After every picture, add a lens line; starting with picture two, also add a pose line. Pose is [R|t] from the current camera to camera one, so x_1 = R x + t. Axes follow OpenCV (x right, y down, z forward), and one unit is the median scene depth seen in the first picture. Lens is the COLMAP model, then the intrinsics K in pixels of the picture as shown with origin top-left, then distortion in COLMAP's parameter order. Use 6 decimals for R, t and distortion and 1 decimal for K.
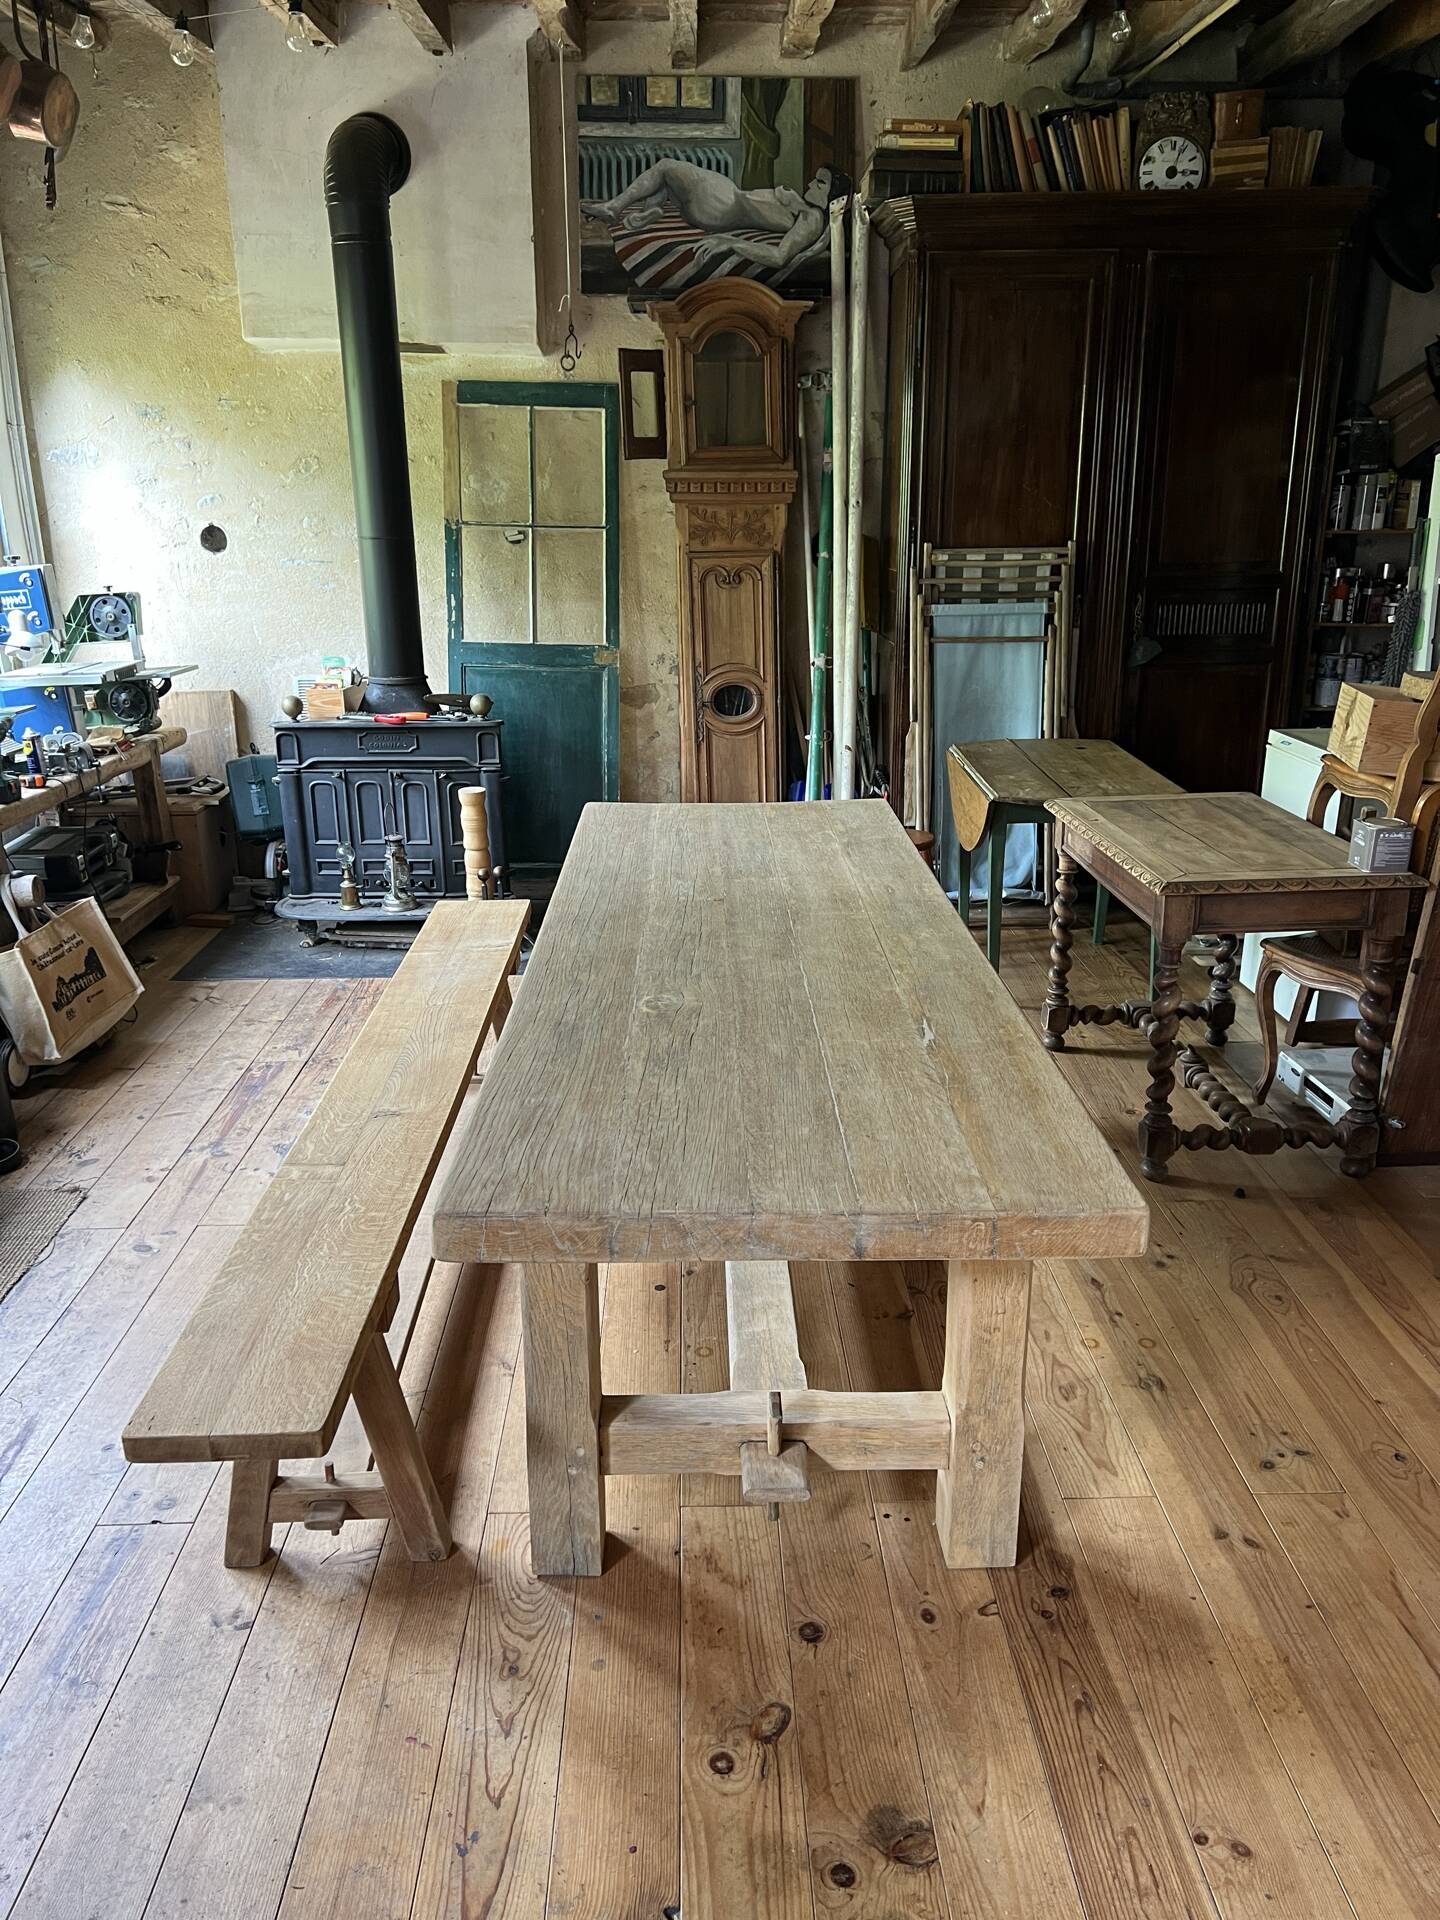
lens RADIAL K [[1430.3, 0, 727.0], [0, 1430.3, 965.3], [0, 0, 1]] dist [0.046001, -0.050888]
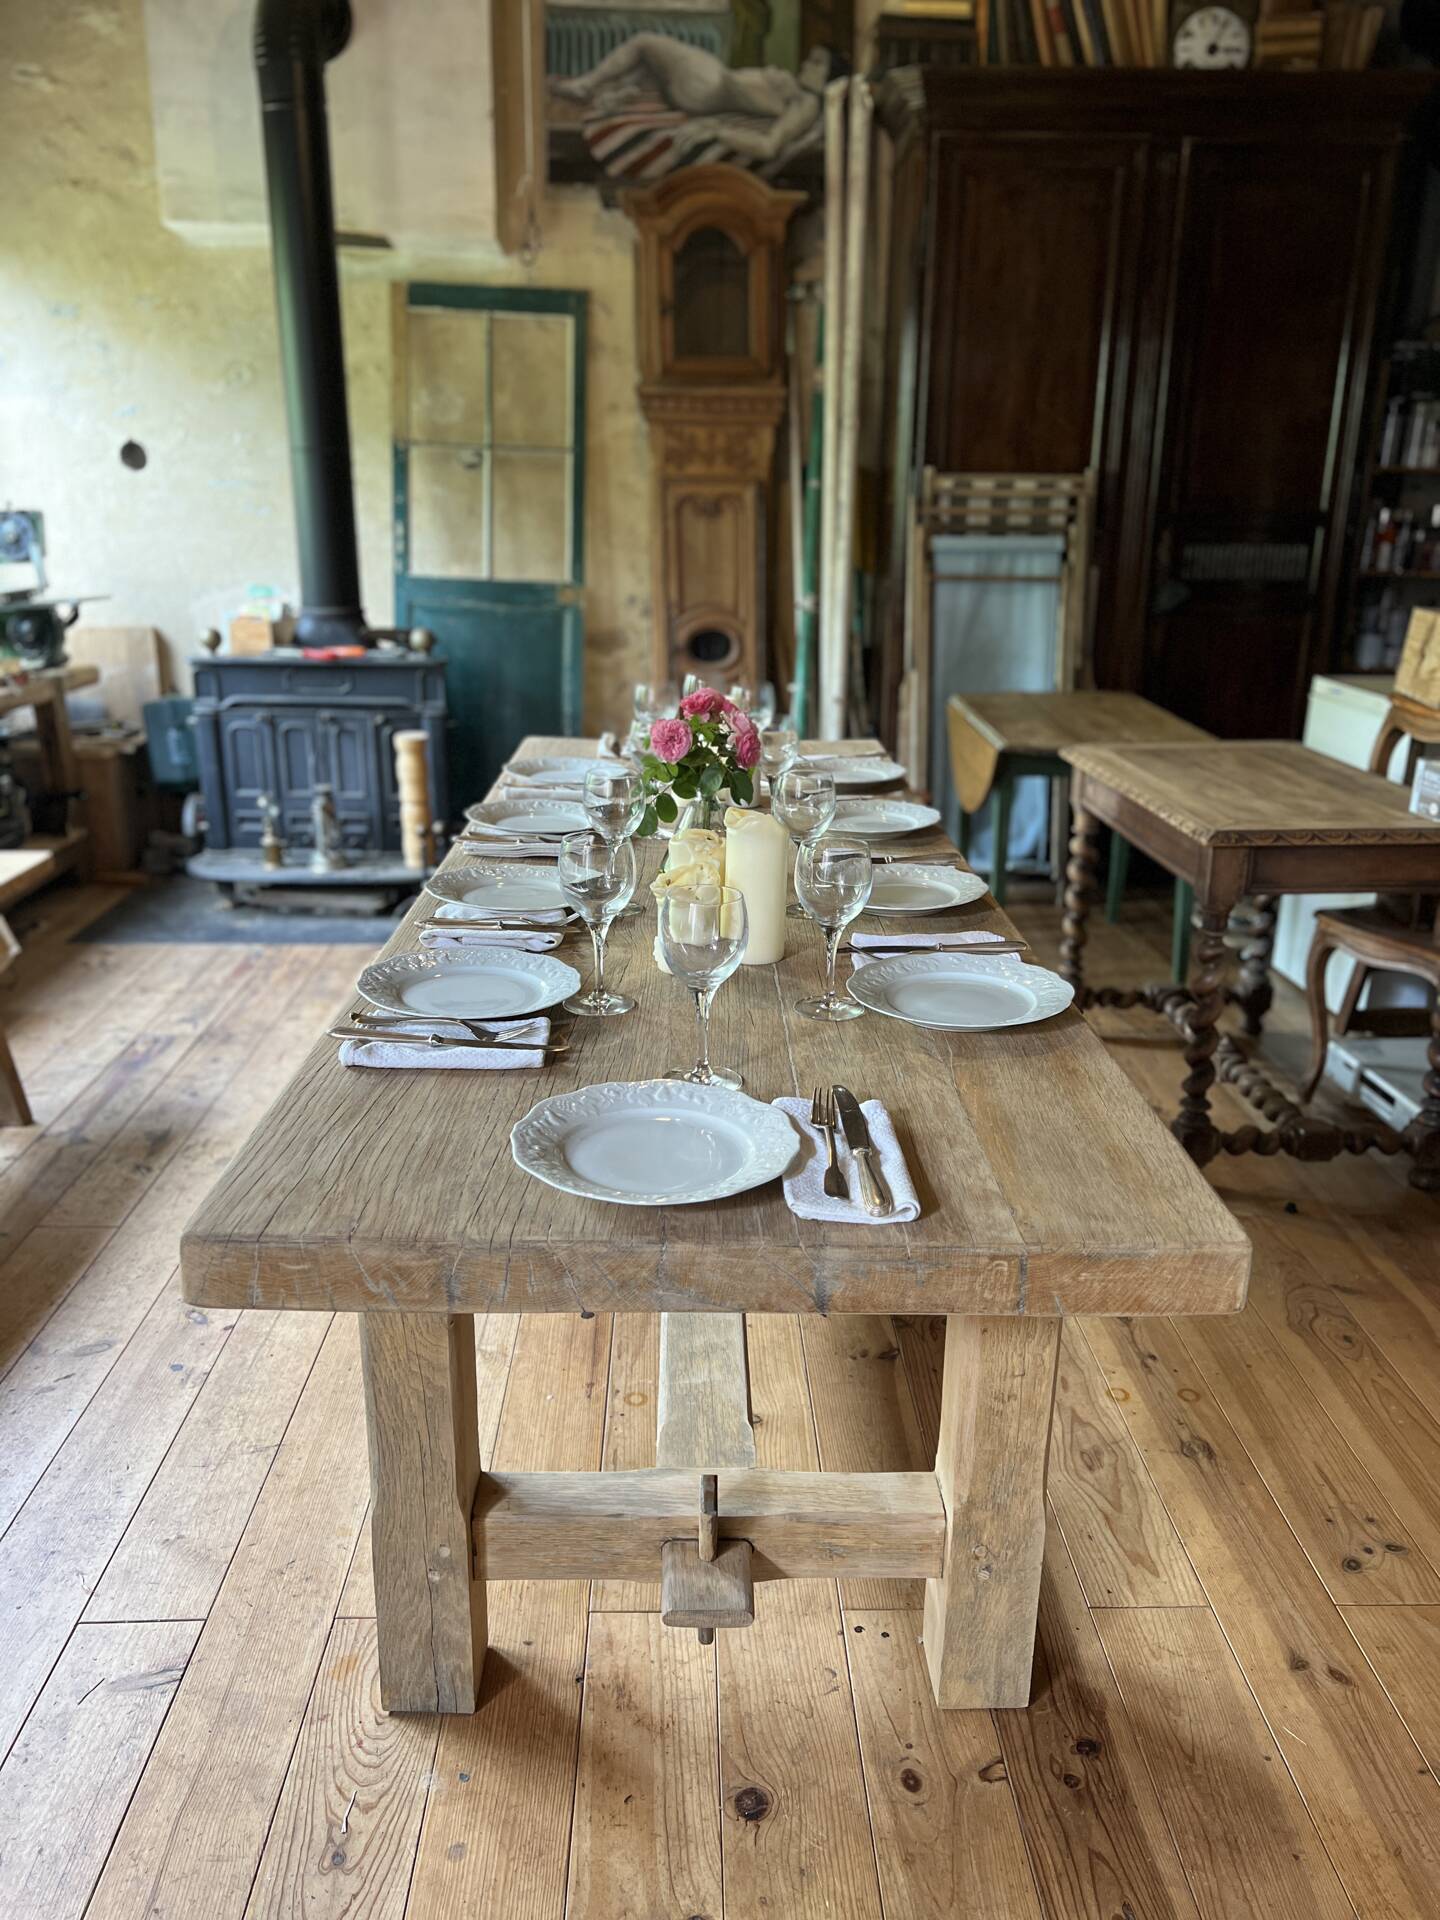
lens RADIAL K [[1434.8, 0, 728.6], [0, 1434.8, 966.6], [0, 0, 1]] dist [0.042475, -0.048495]
pose [[0.999817, 0.017452, 0.007831, 0.018832], [-0.017485, 0.999838, 0.004171, 0.018728], [-0.007757, -0.004308, 0.999961, 0.149890]]
